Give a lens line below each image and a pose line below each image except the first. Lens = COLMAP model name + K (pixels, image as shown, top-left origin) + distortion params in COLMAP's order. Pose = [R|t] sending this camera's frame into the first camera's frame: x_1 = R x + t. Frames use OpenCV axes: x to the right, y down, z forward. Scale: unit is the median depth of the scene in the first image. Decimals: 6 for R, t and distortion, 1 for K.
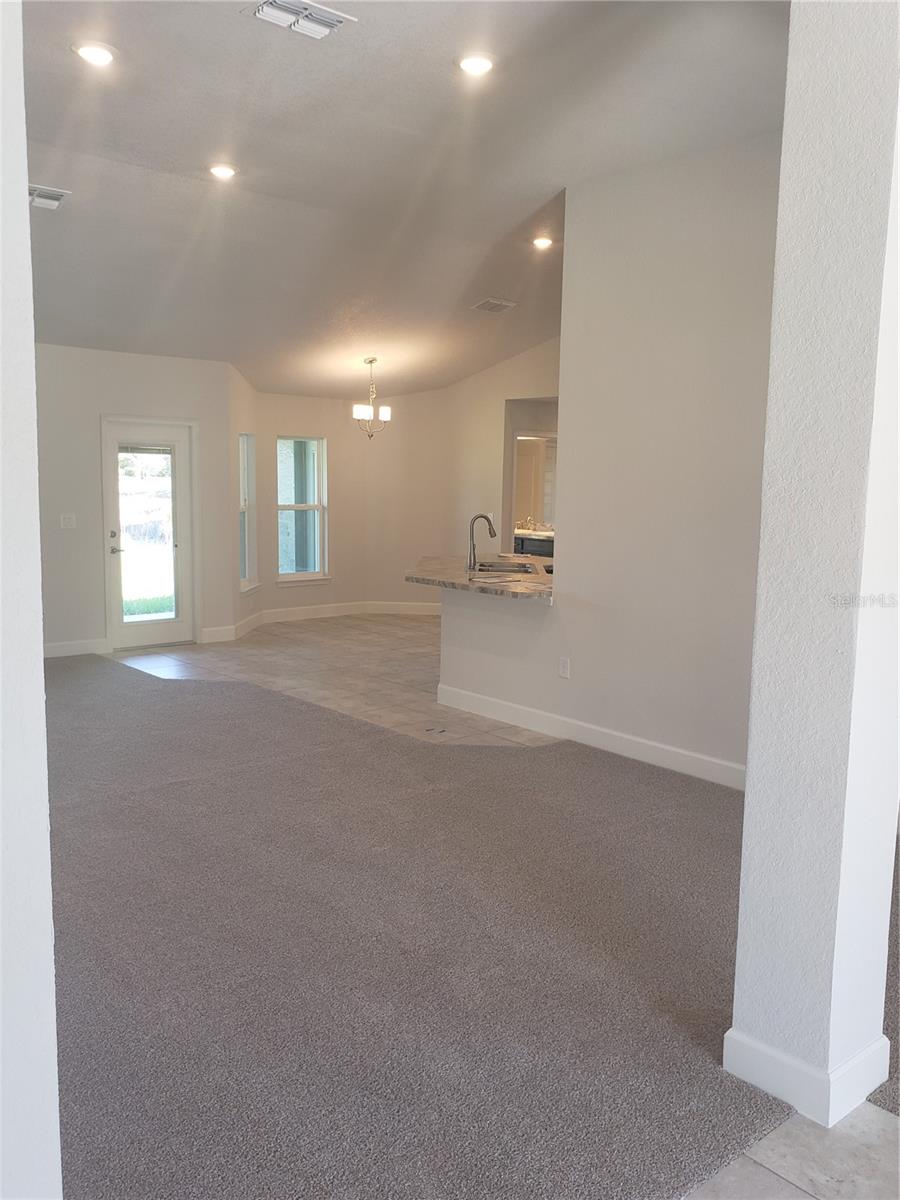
lens RADIAL K [[988.5, 0, 444.7], [0, 988.5, 599.3], [0, 0, 1]] dist [0.043783, -0.002709]
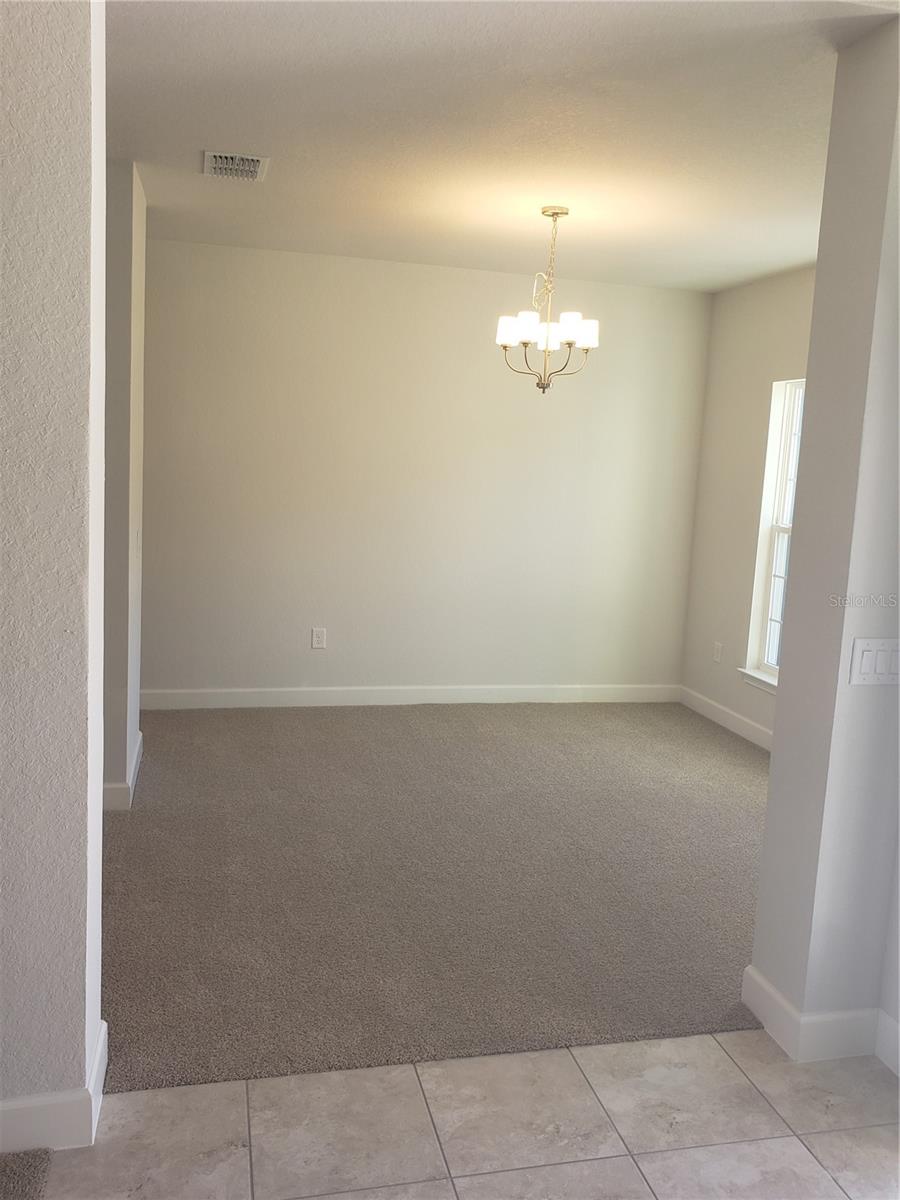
lens RADIAL K [[988.5, 0, 444.7], [0, 988.5, 598.8], [0, 0, 1]] dist [0.043783, -0.002709]
pose [[0.484544, -0.110645, 0.867741, -0.217424], [0.080596, 0.993396, 0.081662, -0.022766], [-0.871046, 0.030367, 0.490262, 0.262706]]
